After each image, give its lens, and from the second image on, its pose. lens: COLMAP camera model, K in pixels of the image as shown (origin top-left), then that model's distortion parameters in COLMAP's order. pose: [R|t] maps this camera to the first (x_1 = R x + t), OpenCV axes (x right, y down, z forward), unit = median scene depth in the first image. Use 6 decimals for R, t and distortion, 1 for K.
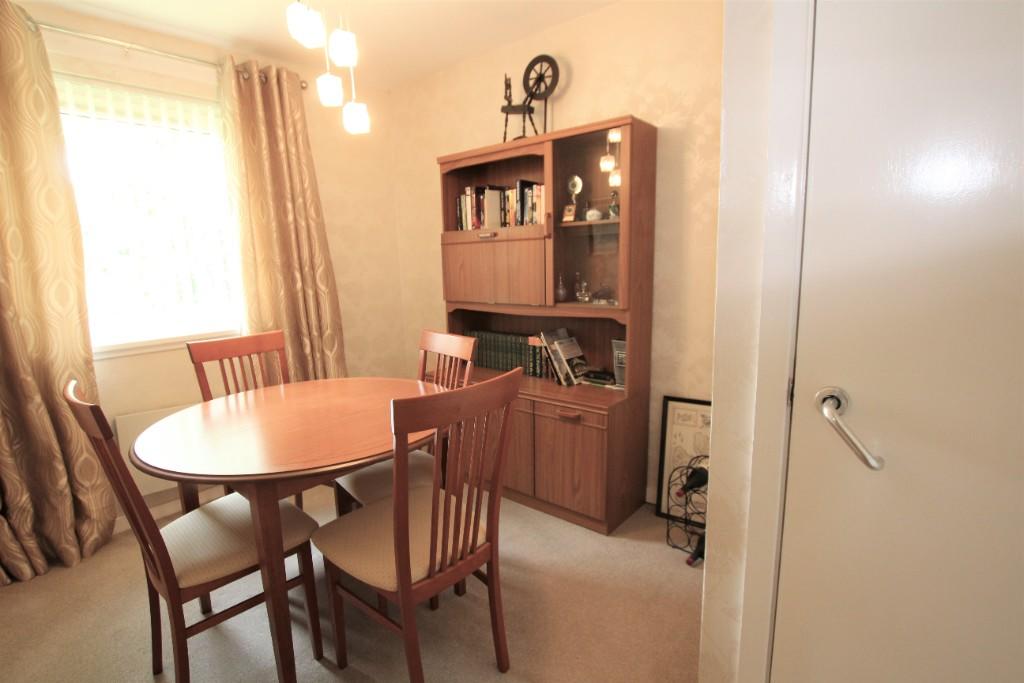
lens RADIAL K [[519.7, 0, 512.0], [0, 519.7, 341.5], [0, 0, 1]] dist [0.000336, 0.000010]
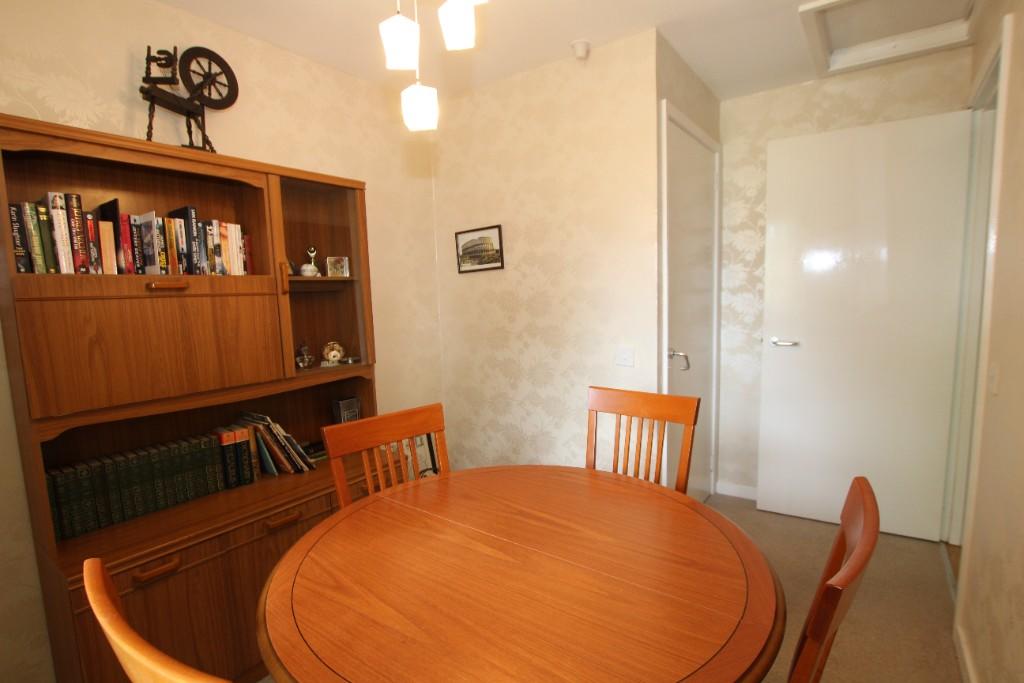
lens RADIAL K [[497.4, 0, 512.0], [0, 497.4, 341.5], [0, 0, 1]] dist [-0.000891, -0.000236]
pose [[-0.073924, -0.064065, 0.995204, -0.682923], [0.196521, 0.977431, 0.077519, -0.111386], [-0.977709, 0.201309, -0.059666, 0.680331]]
